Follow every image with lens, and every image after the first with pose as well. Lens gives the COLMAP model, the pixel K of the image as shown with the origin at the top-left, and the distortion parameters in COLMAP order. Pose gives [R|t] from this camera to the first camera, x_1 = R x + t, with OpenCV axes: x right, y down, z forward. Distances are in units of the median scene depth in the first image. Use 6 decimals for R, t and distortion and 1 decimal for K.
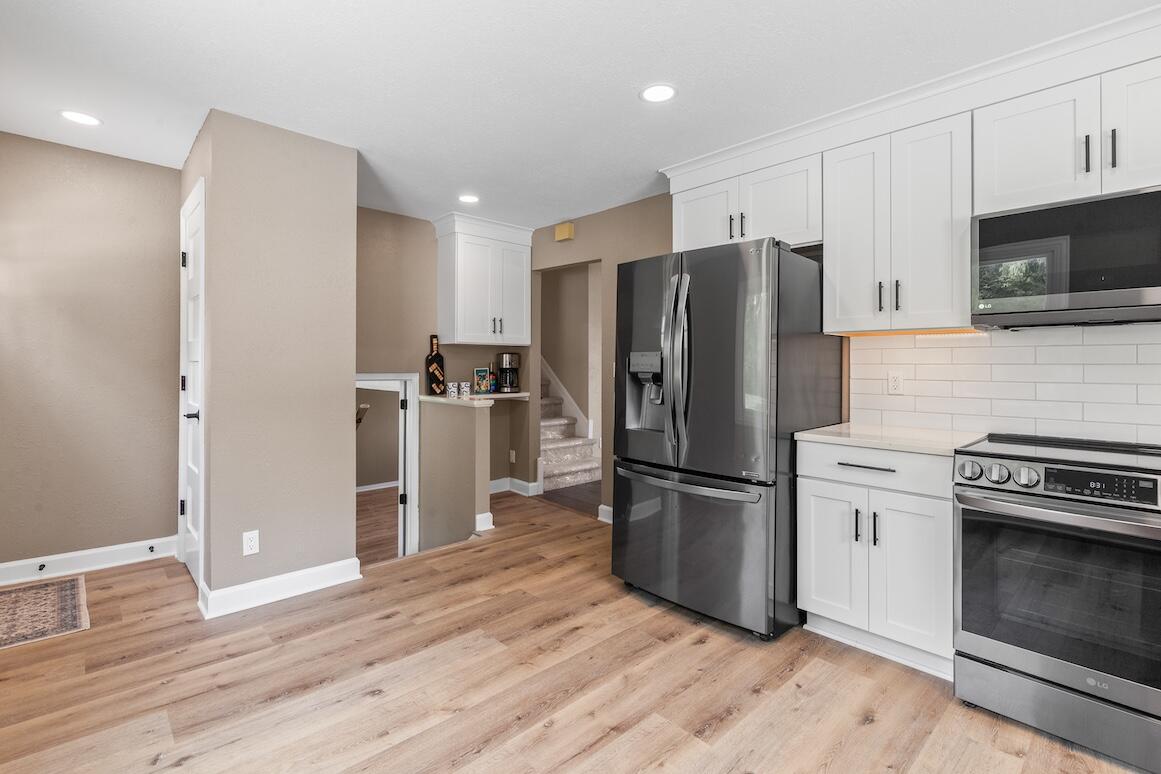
lens RADIAL K [[531.2, 0, 581.7], [0, 531.2, 362.4], [0, 0, 1]] dist [0.000520, 0.000067]
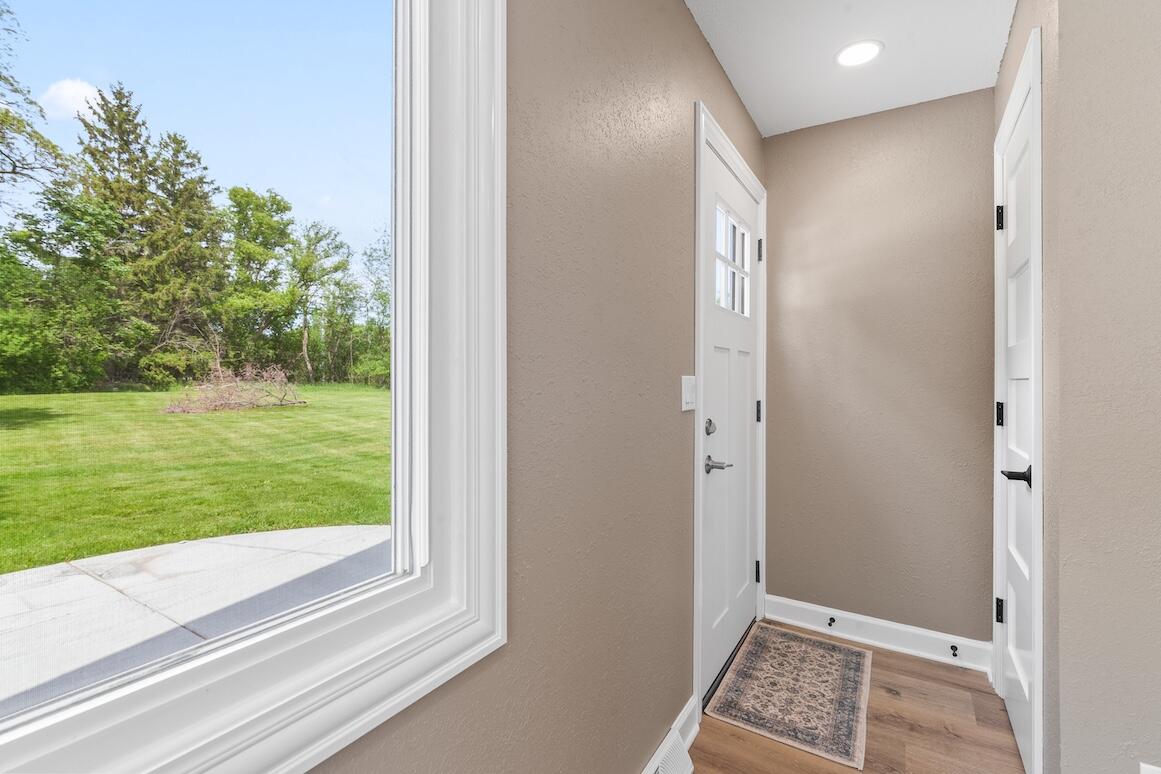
lens RADIAL K [[527.0, 0, 580.5], [0, 527.0, 387.0], [0, 0, 1]] dist [0.002383, 0.000232]
pose [[0.255918, 0.000057, -0.966699, -0.351094], [0.006315, 0.999979, 0.001731, 0.004785], [0.966678, -0.006548, 0.255912, 0.463715]]
